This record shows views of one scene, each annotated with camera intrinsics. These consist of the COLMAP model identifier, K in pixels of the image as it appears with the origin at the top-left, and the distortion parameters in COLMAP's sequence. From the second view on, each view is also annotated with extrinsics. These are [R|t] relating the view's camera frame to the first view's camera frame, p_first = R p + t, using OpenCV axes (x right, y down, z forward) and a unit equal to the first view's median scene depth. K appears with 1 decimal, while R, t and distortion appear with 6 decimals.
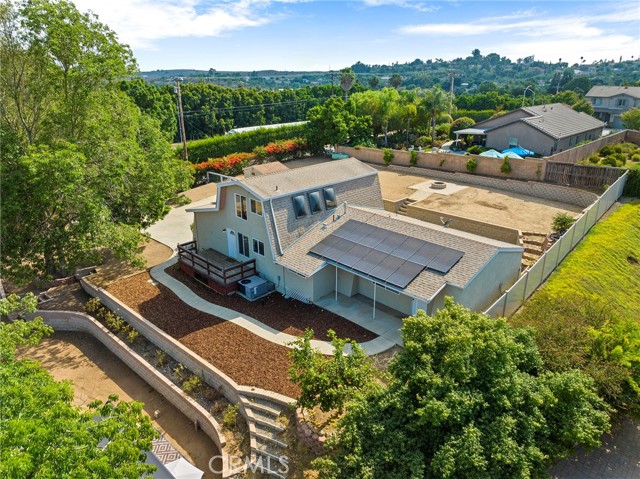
lens RADIAL K [[447.2, 0, 320.0], [0, 447.2, 239.5], [0, 0, 1]] dist [-0.029790, 0.000929]
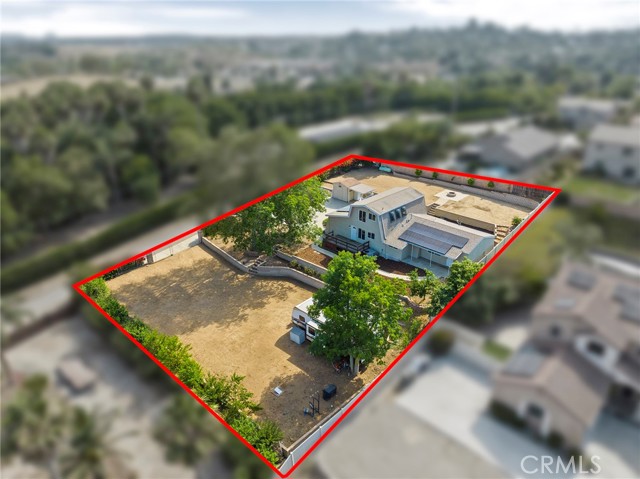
lens RADIAL K [[447.2, 0, 320.0], [0, 447.2, 239.5], [0, 0, 1]] dist [-0.029790, 0.000929]
pose [[0.999877, -0.008810, 0.012988, -0.401407], [0.007841, 0.997314, 0.072821, -0.117505], [-0.013595, -0.072710, 0.997260, -1.087263]]
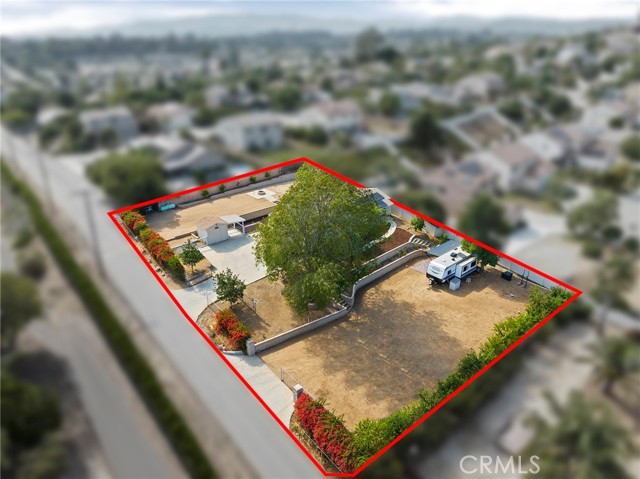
lens RADIAL K [[447.2, 0, 320.0], [0, 447.2, 239.5], [0, 0, 1]] dist [-0.029790, 0.000929]
pose [[0.076907, -0.409984, 0.908844, -2.392402], [0.361872, 0.860864, 0.357719, -0.838148], [-0.929050, 0.301374, 0.214568, 0.616425]]
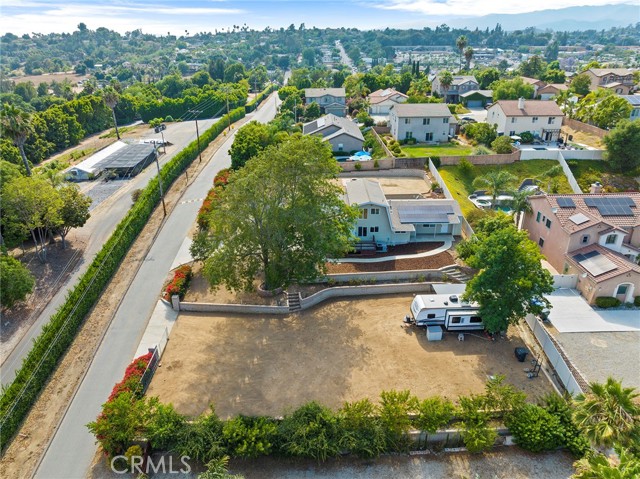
lens RADIAL K [[447.2, 0, 320.0], [0, 447.2, 239.5], [0, 0, 1]] dist [-0.029790, 0.000929]
pose [[0.690558, -0.306292, 0.655221, -1.740889], [0.263183, 0.950215, 0.166813, -0.364192], [-0.673694, 0.057249, 0.736790, -0.418557]]
